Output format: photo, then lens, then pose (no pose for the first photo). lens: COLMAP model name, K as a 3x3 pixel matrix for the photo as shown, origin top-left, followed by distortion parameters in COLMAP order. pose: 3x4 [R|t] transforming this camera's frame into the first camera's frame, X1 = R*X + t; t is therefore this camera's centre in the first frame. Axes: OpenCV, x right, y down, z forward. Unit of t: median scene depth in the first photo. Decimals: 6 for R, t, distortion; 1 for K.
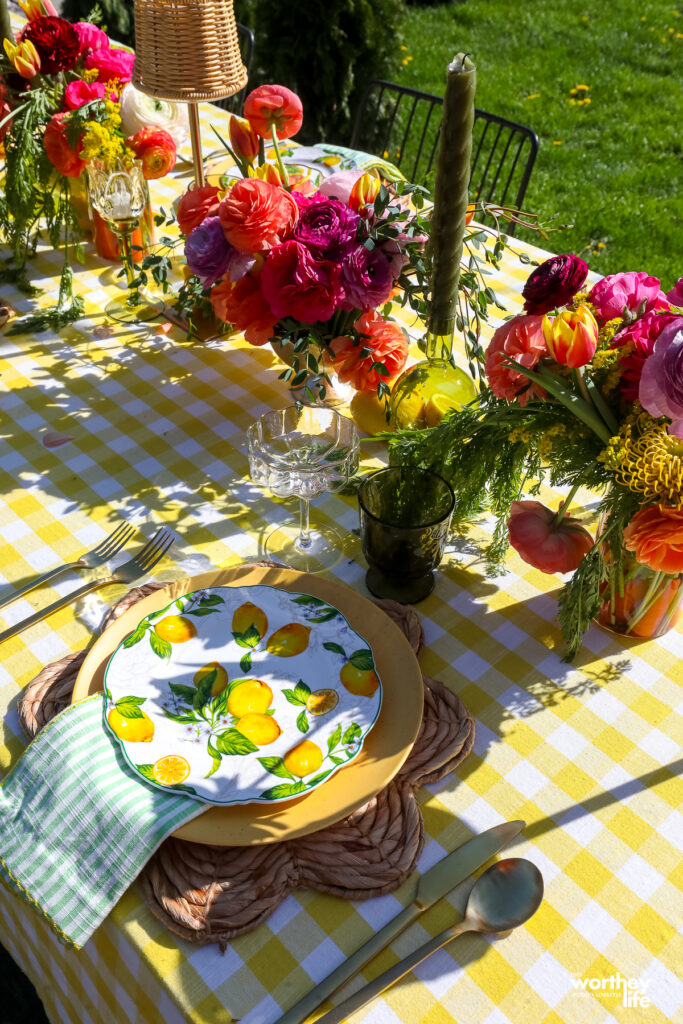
lens RADIAL K [[993.8, 0, 341.5], [0, 993.8, 512.0], [0, 0, 1]] dist [0.075718, 0.006297]
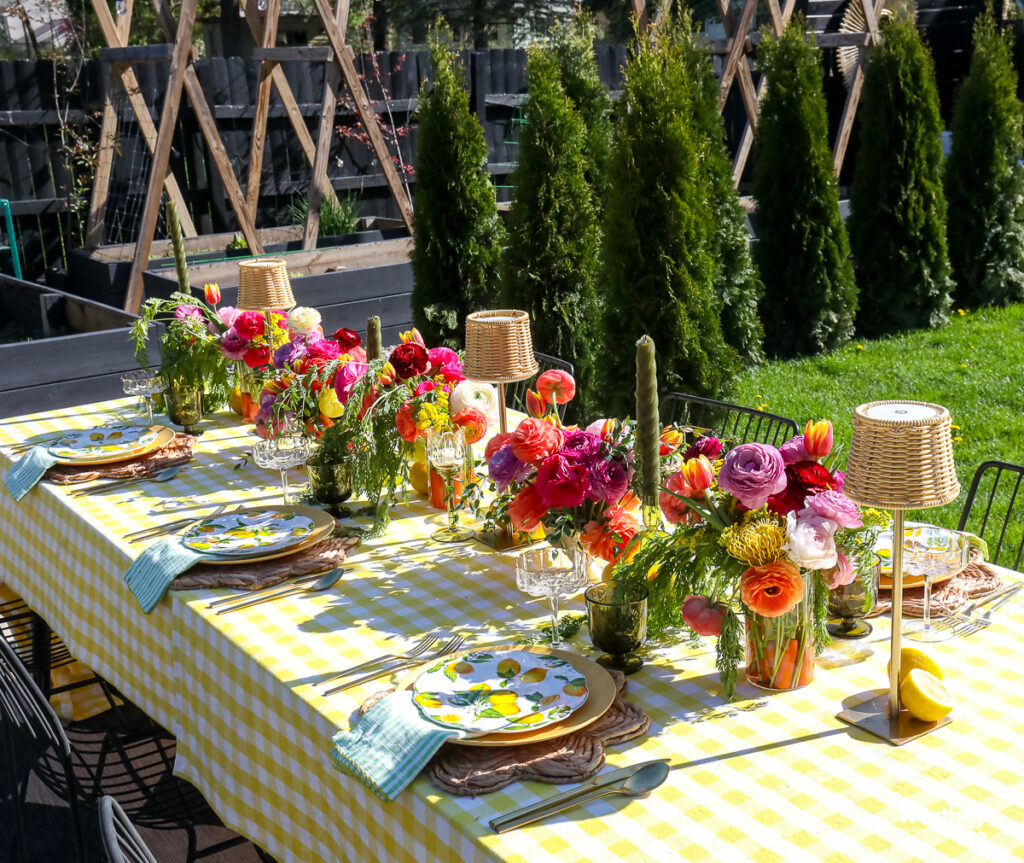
lens RADIAL K [[1245.0, 0, 512.0], [0, 1245.0, 431.5], [0, 0, 1]] dist [0.138190, 0.015280]
pose [[0.987007, -0.019537, -0.159483, 0.185823], [-0.046430, 0.915556, -0.399502, 0.451821], [0.153821, 0.401716, 0.902753, -0.717975]]
